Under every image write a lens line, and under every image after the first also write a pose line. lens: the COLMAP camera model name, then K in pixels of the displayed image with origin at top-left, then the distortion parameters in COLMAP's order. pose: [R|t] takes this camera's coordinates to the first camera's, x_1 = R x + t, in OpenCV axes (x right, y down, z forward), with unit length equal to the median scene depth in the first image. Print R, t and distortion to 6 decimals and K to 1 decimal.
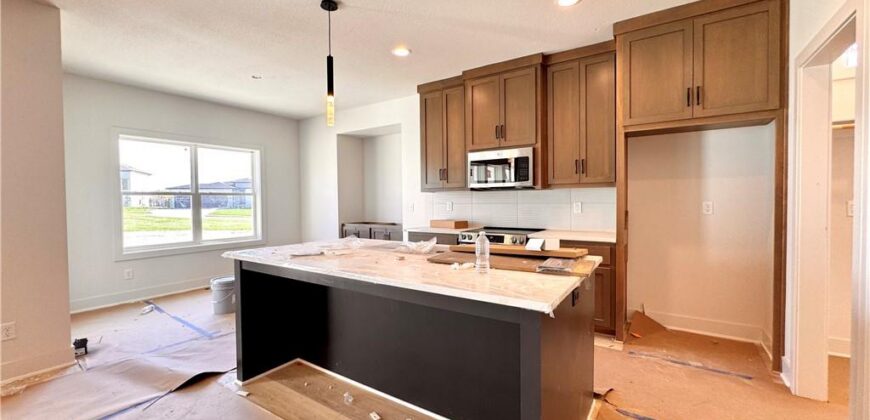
lens RADIAL K [[350.9, 0, 435.4], [0, 350.9, 208.5], [0, 0, 1]] dist [-0.003333, -0.000030]
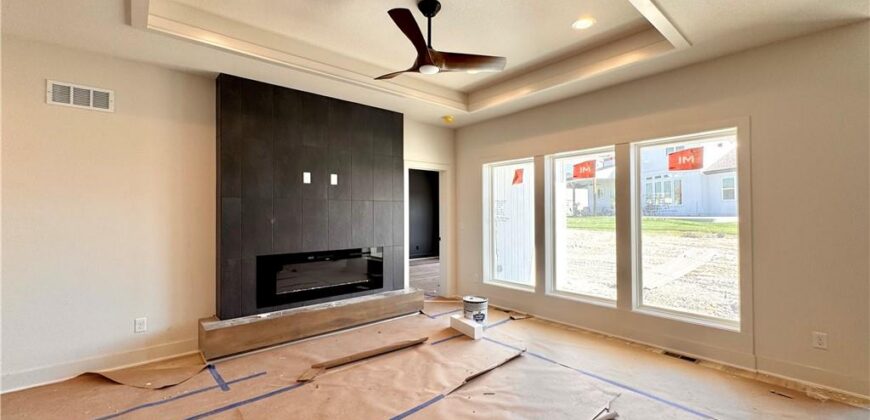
lens RADIAL K [[350.9, 0, 435.4], [0, 350.9, 208.5], [0, 0, 1]] dist [-0.003333, -0.000030]
pose [[-0.266205, -0.002610, -0.963913, 0.102648], [-0.015150, 0.999884, 0.001477, -0.030484], [0.963797, 0.014996, -0.266214, 0.083053]]
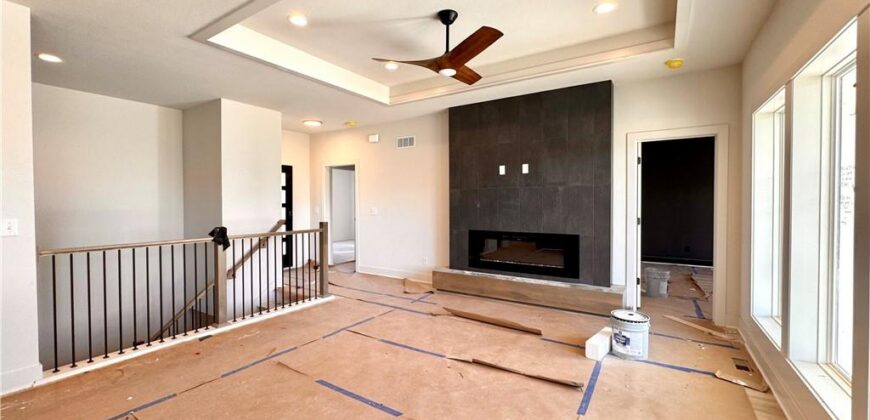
lens RADIAL K [[350.9, 0, 435.4], [0, 350.9, 208.5], [0, 0, 1]] dist [-0.003333, -0.000030]
pose [[-0.999750, 0.012809, -0.018325, -0.566012], [0.012084, 0.999160, 0.039148, -0.028511], [0.018811, 0.038916, -0.999065, 0.729635]]
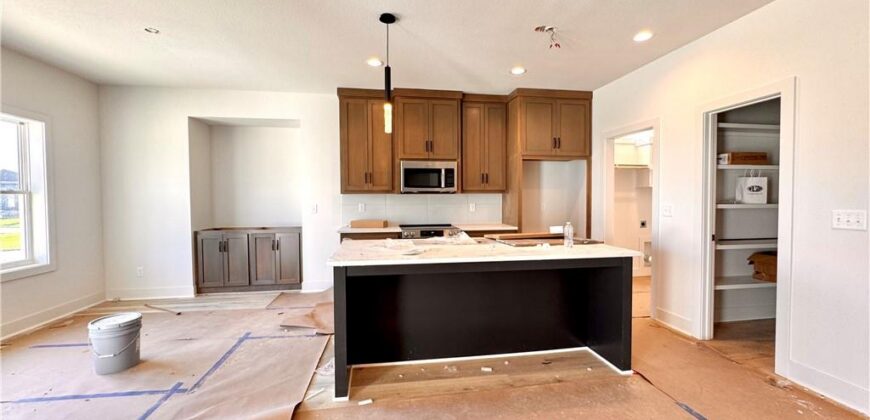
lens RADIAL K [[350.9, 0, 435.4], [0, 350.9, 208.5], [0, 0, 1]] dist [-0.003333, -0.000030]
pose [[0.730450, -0.014679, 0.682808, -0.672695], [0.014176, 0.999879, 0.006331, -0.008812], [-0.682819, 0.005055, 0.730571, 0.096266]]
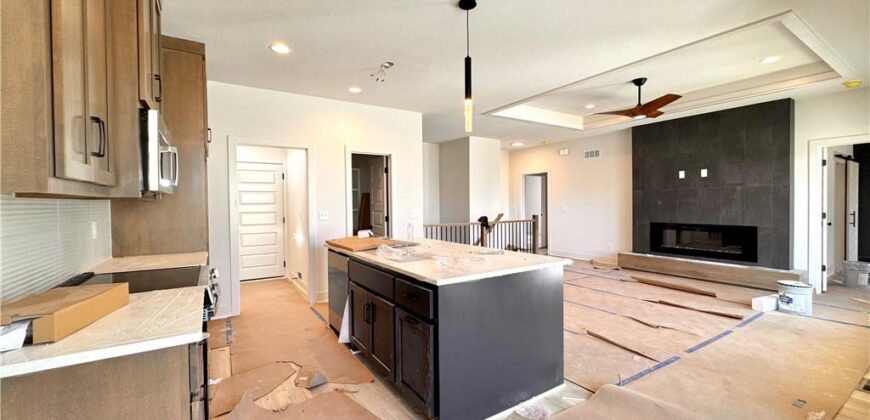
lens RADIAL K [[350.9, 0, 435.4], [0, 350.9, 208.5], [0, 0, 1]] dist [-0.003333, -0.000030]
pose [[-0.917827, 0.012595, 0.396780, -0.429290], [0.027833, 0.999079, 0.032668, -0.044719], [-0.396003, 0.041027, -0.917332, 1.396304]]
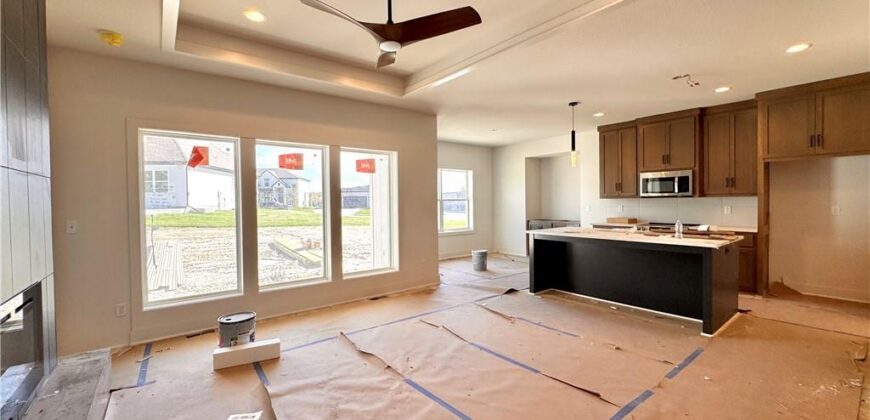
lens RADIAL K [[350.9, 0, 435.4], [0, 350.9, 208.5], [0, 0, 1]] dist [-0.003333, -0.000030]
pose [[0.953072, 0.002995, -0.302727, -0.318450], [-0.003481, 0.999993, -0.001067, -0.002168], [0.302722, 0.002071, 0.953077, -0.770101]]
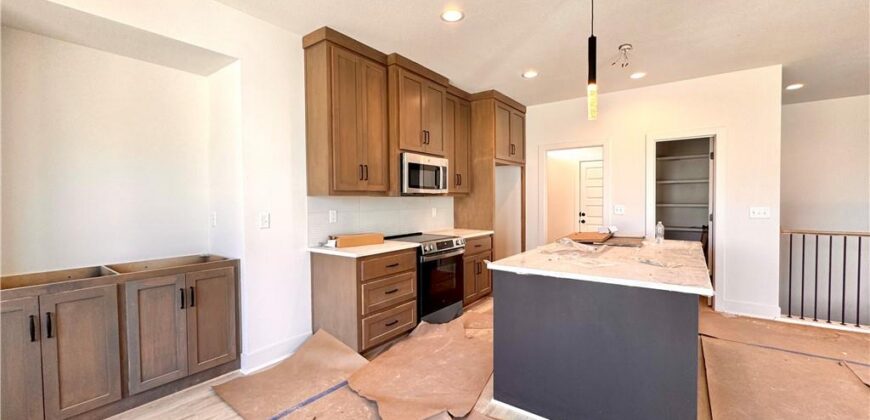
lens RADIAL K [[350.9, 0, 435.4], [0, 350.9, 208.5], [0, 0, 1]] dist [-0.003333, -0.000030]
pose [[0.042704, -0.016774, 0.998947, -0.848646], [0.030070, 0.999428, 0.015497, -0.034120], [-0.998635, 0.029376, 0.043184, 0.985301]]
